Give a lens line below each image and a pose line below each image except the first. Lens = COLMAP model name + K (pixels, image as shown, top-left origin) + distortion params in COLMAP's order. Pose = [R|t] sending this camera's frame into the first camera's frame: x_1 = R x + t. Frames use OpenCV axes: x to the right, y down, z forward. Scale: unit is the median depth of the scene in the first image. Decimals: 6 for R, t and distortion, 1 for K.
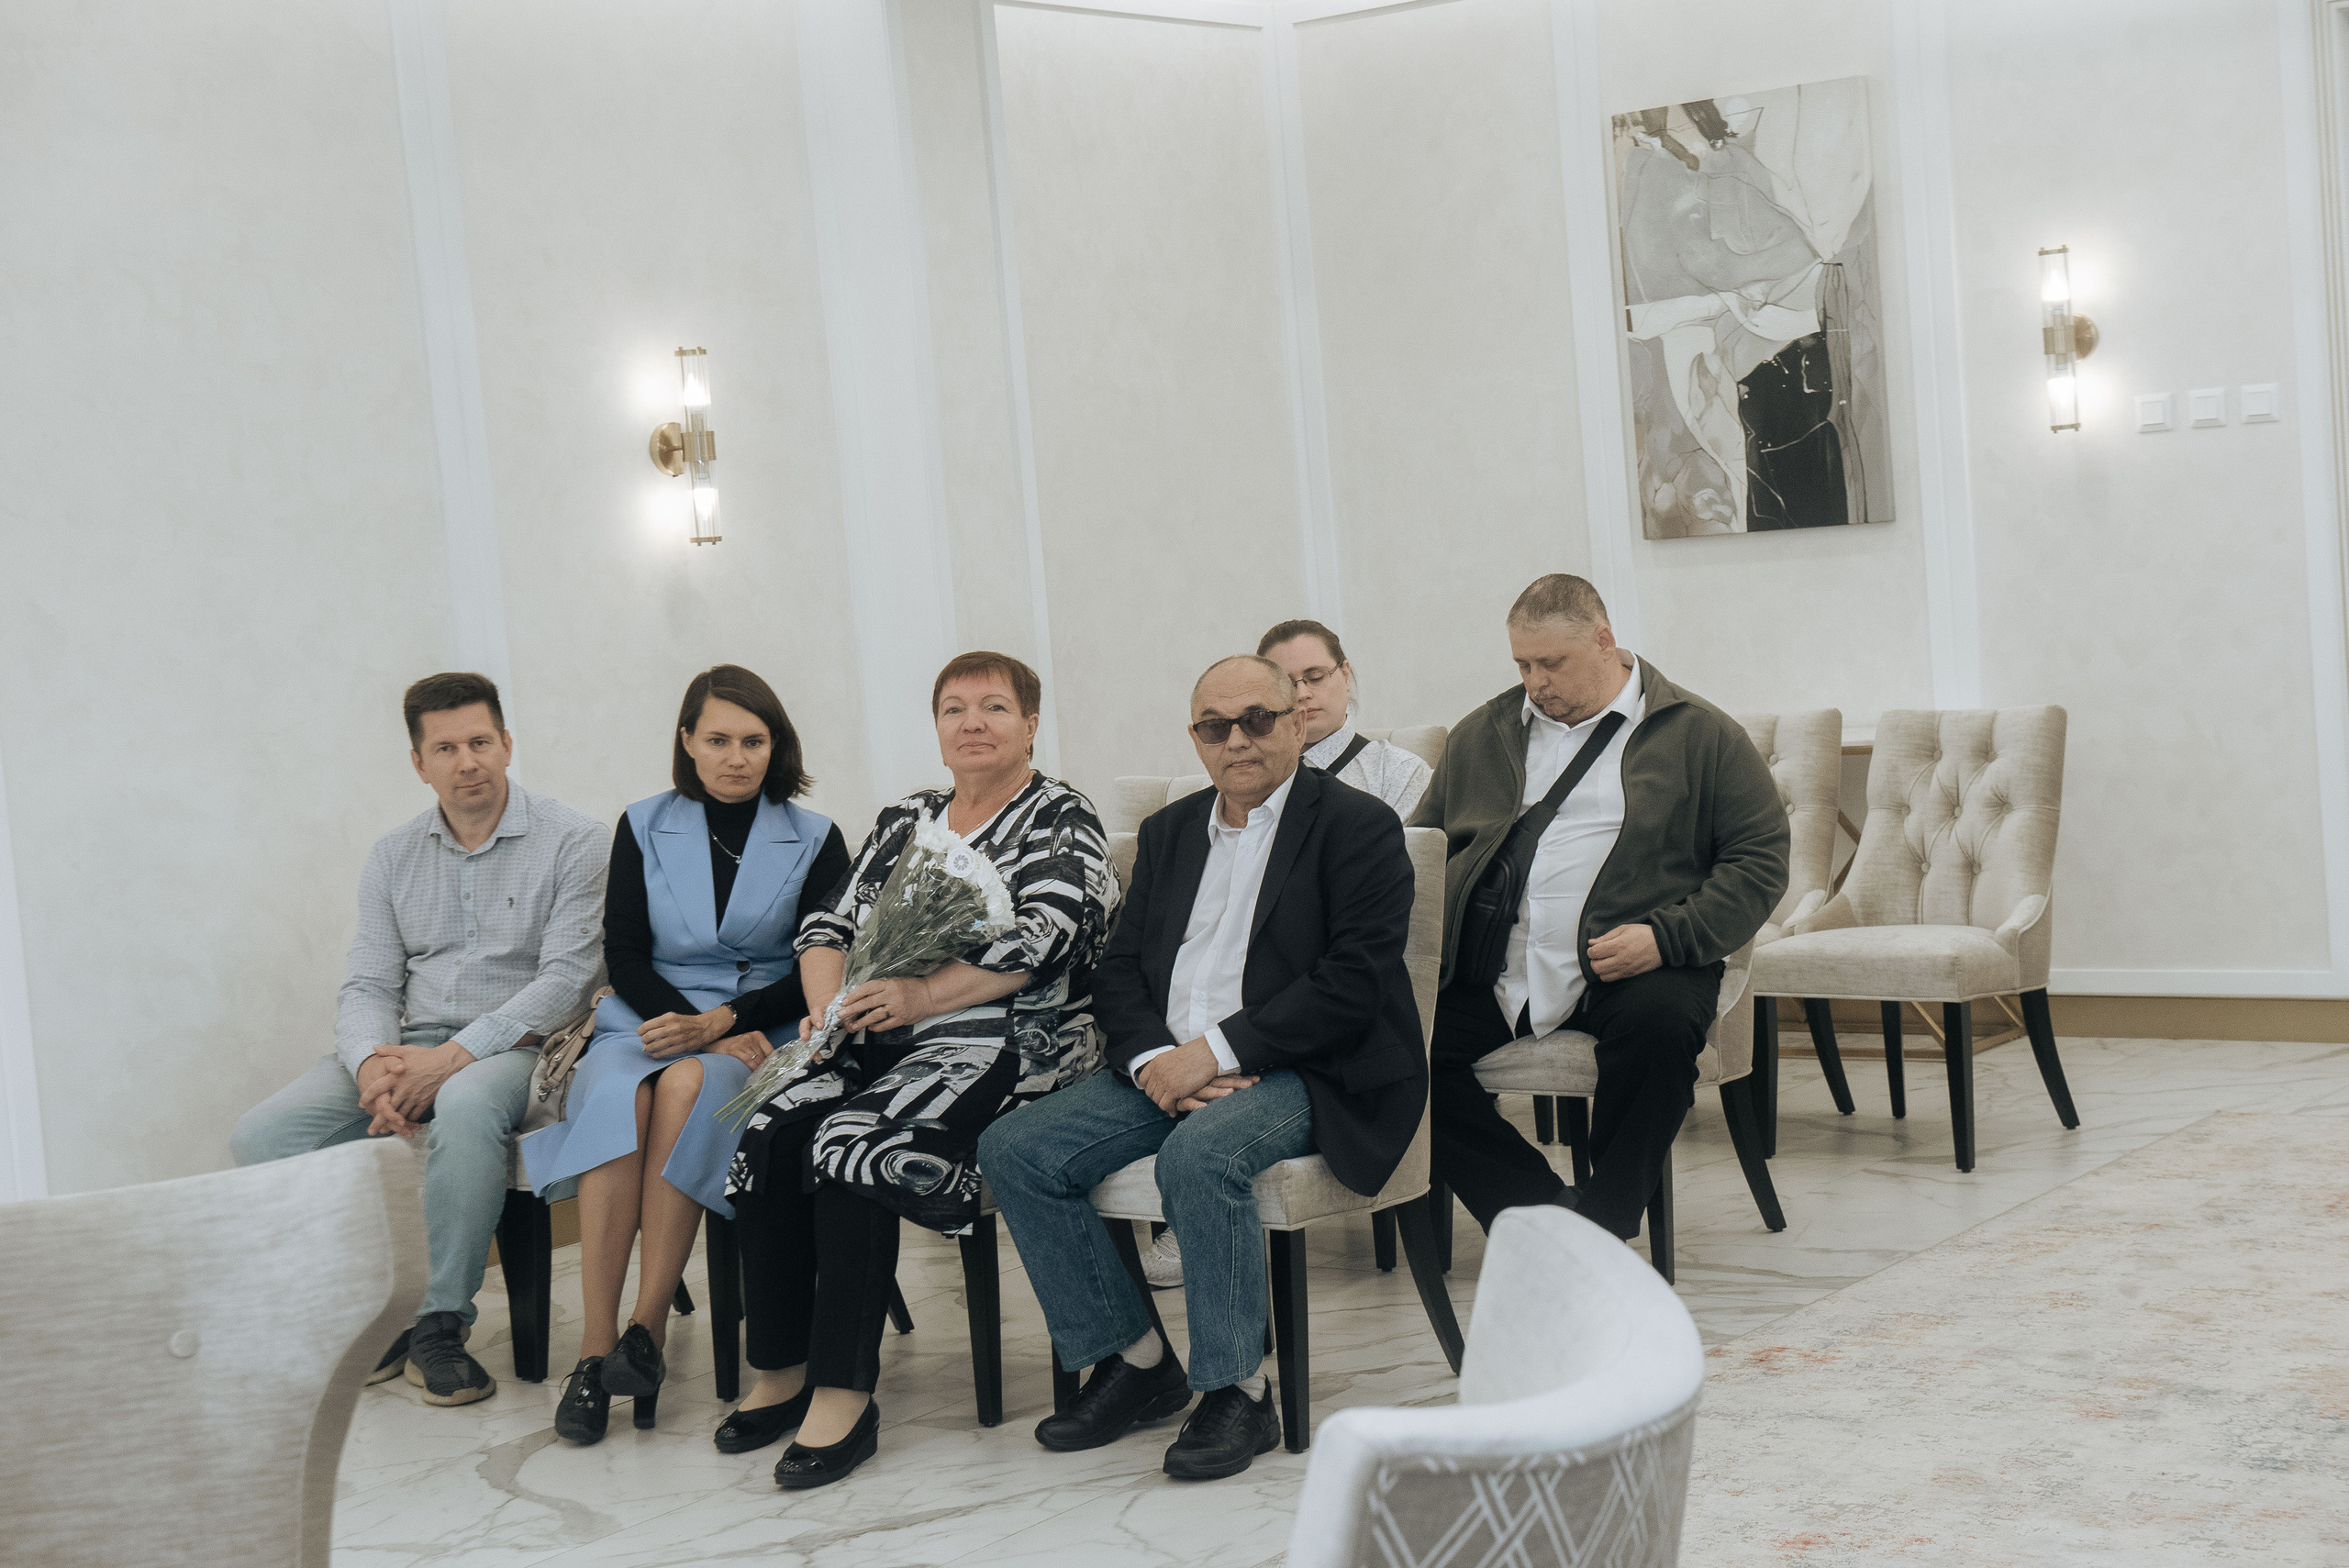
lens RADIAL K [[3568.2, 0, 1192.9], [0, 3568.2, 792.6], [0, 0, 1]] dist [0.143001, 0.000000]
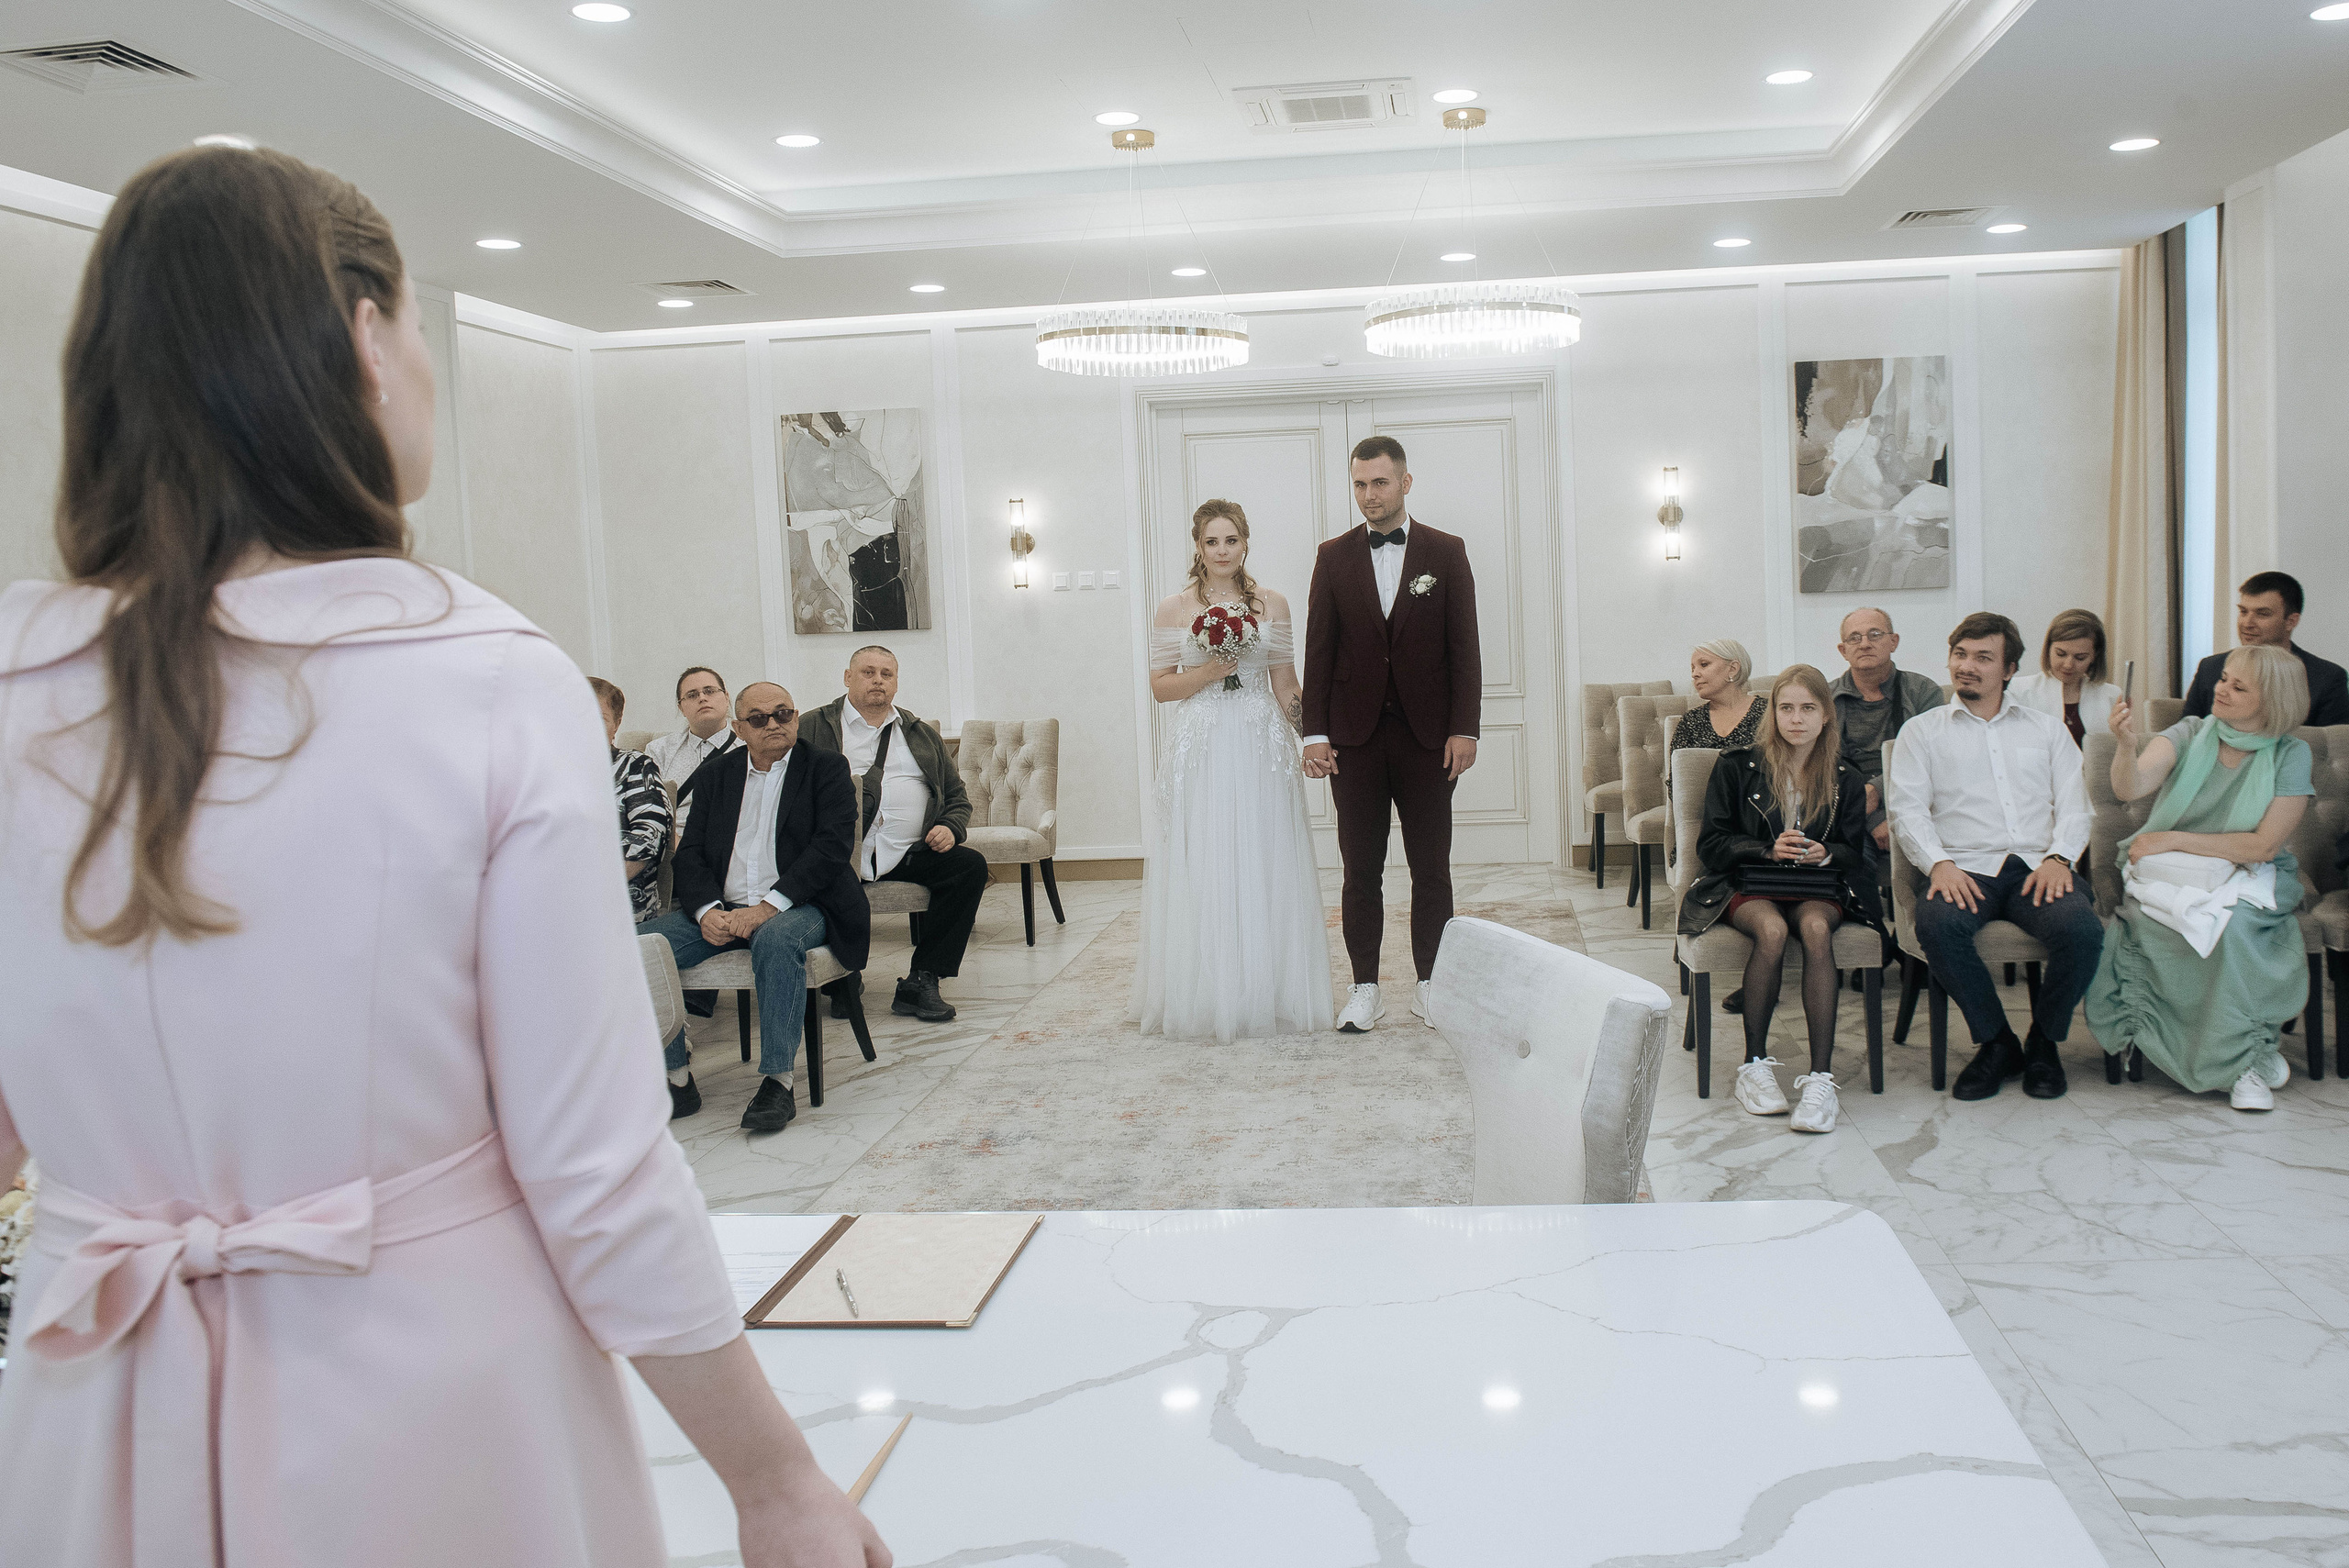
lens RADIAL K [[1786.6, 0, 1315.4], [0, 1786.6, 720.1], [0, 0, 1]] dist [-0.051481, -0.000455]
pose [[0.848712, 0.008640, 0.528784, -0.197398], [0.009899, 0.999432, -0.032219, 0.012792], [-0.528762, 0.032579, 0.848145, 0.059758]]
